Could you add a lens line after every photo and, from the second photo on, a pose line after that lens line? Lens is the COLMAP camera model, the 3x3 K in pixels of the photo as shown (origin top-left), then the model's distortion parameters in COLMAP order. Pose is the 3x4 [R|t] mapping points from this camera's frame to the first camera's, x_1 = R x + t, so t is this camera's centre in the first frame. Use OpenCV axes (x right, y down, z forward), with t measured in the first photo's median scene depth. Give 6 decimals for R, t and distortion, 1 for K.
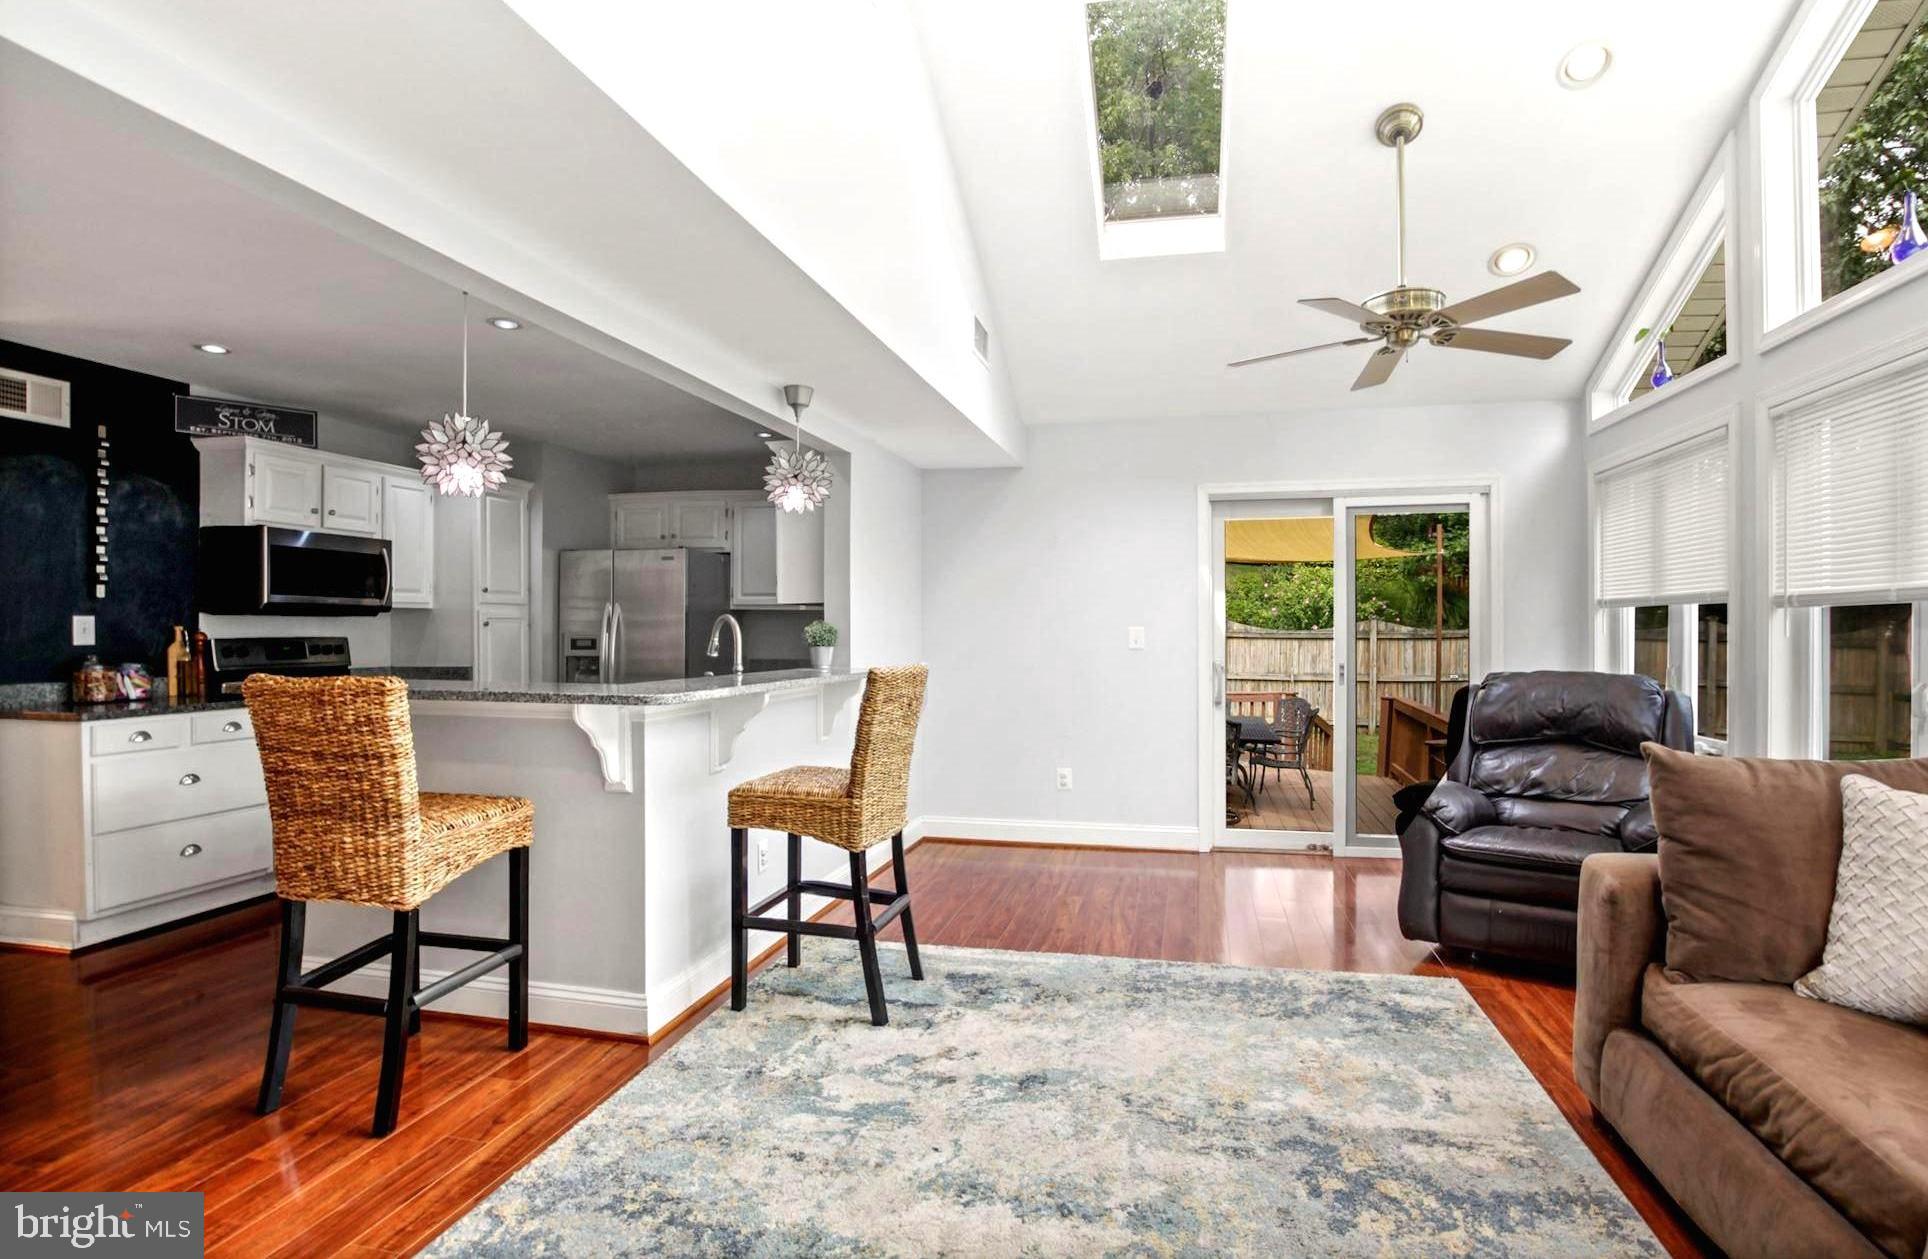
lens RADIAL K [[911.4, 0, 984.5], [0, 911.4, 632.8], [0, 0, 1]] dist [-0.053368, 0.007411]
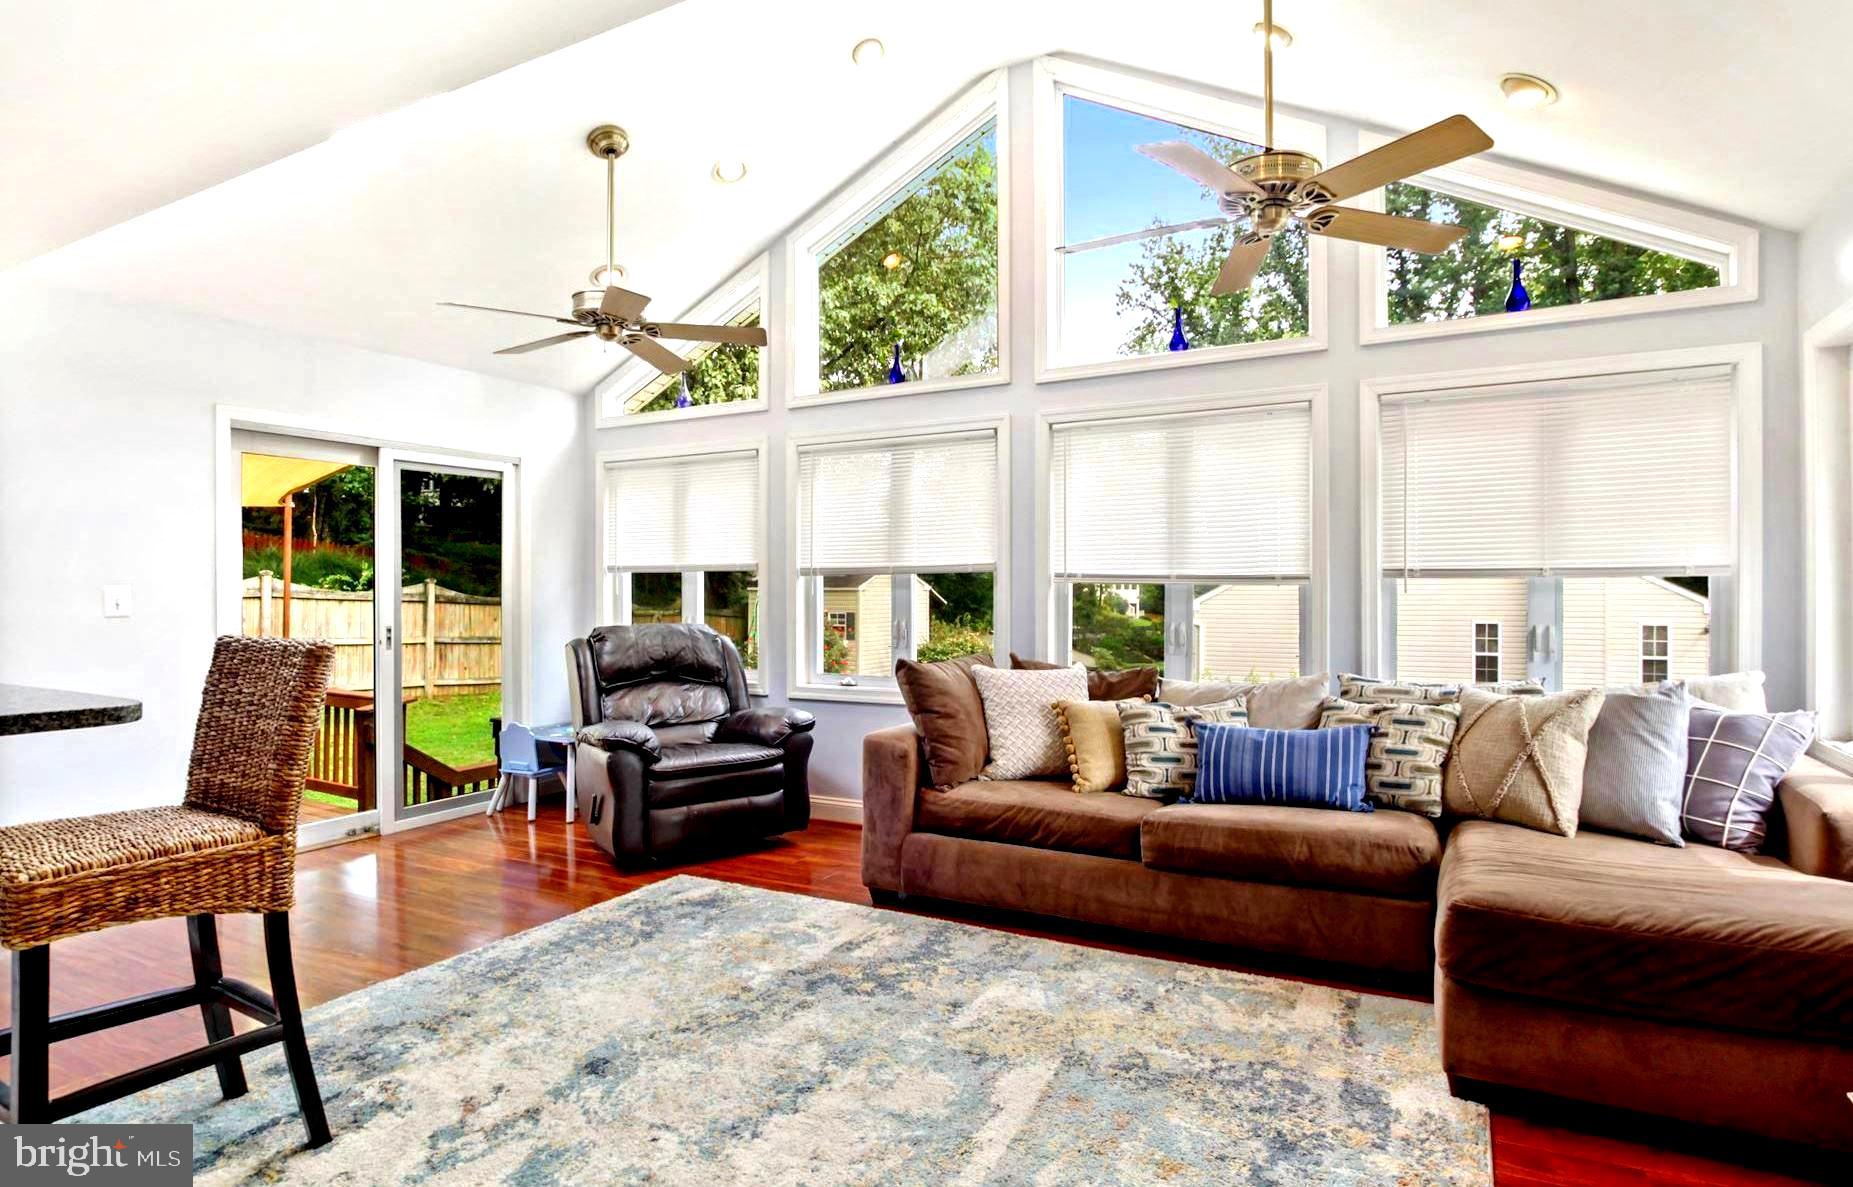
lens RADIAL K [[875.9, 0, 1029.8], [0, 875.9, 598.9], [0, 0, 1]] dist [-0.053368, 0.007411]
pose [[0.239134, -0.005101, 0.970973, -0.577007], [0.001595, 0.999987, 0.004861, 0.003876], [-0.970985, 0.000386, 0.239139, 0.283840]]
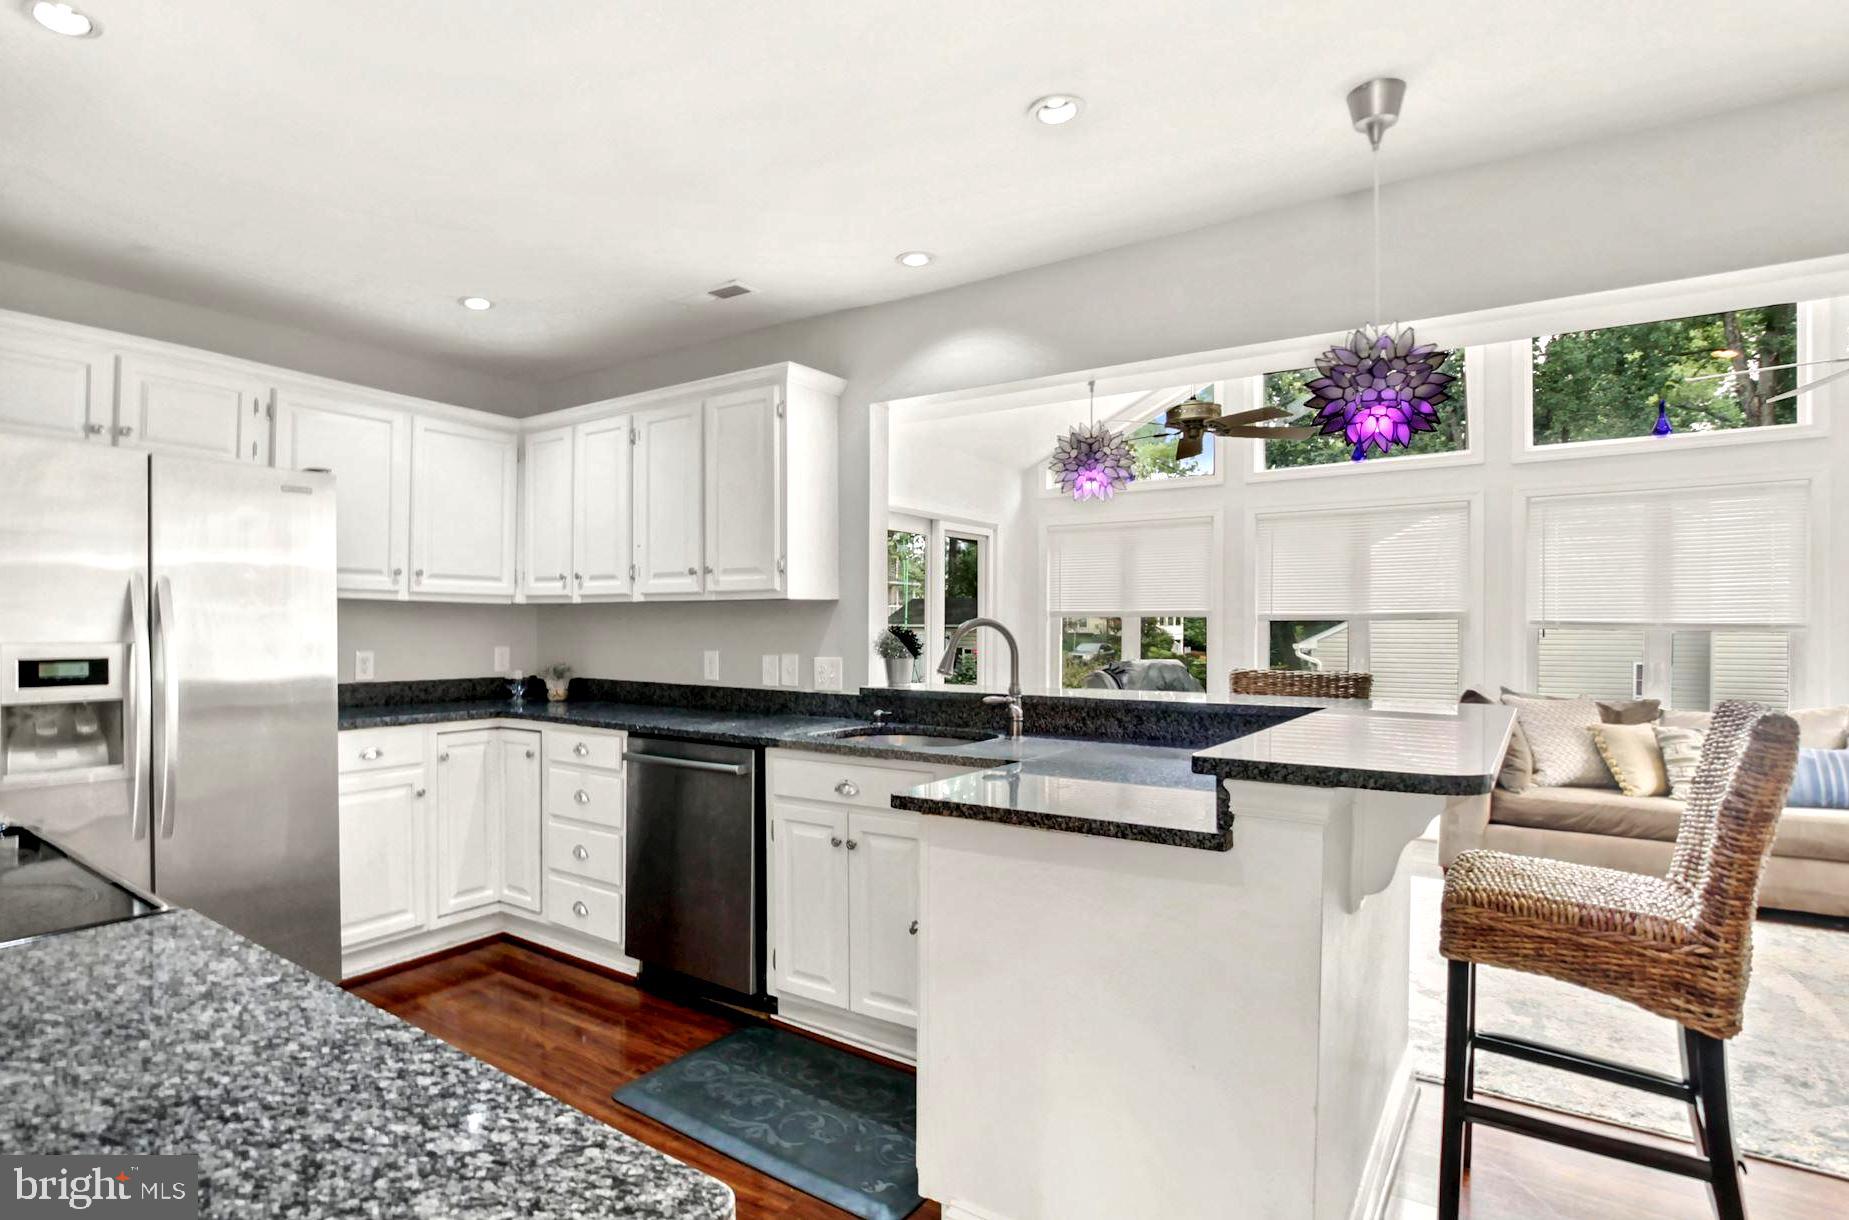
lens RADIAL K [[884.9, 0, 947.2], [0, 884.9, 632.8], [0, 0, 1]] dist [-0.036927, 0.004089]
pose [[0.411411, -0.000833, 0.911449, -1.280664], [-0.000692, 0.999999, 0.001227, -0.010626], [-0.911449, -0.001135, 0.411410, 0.994631]]
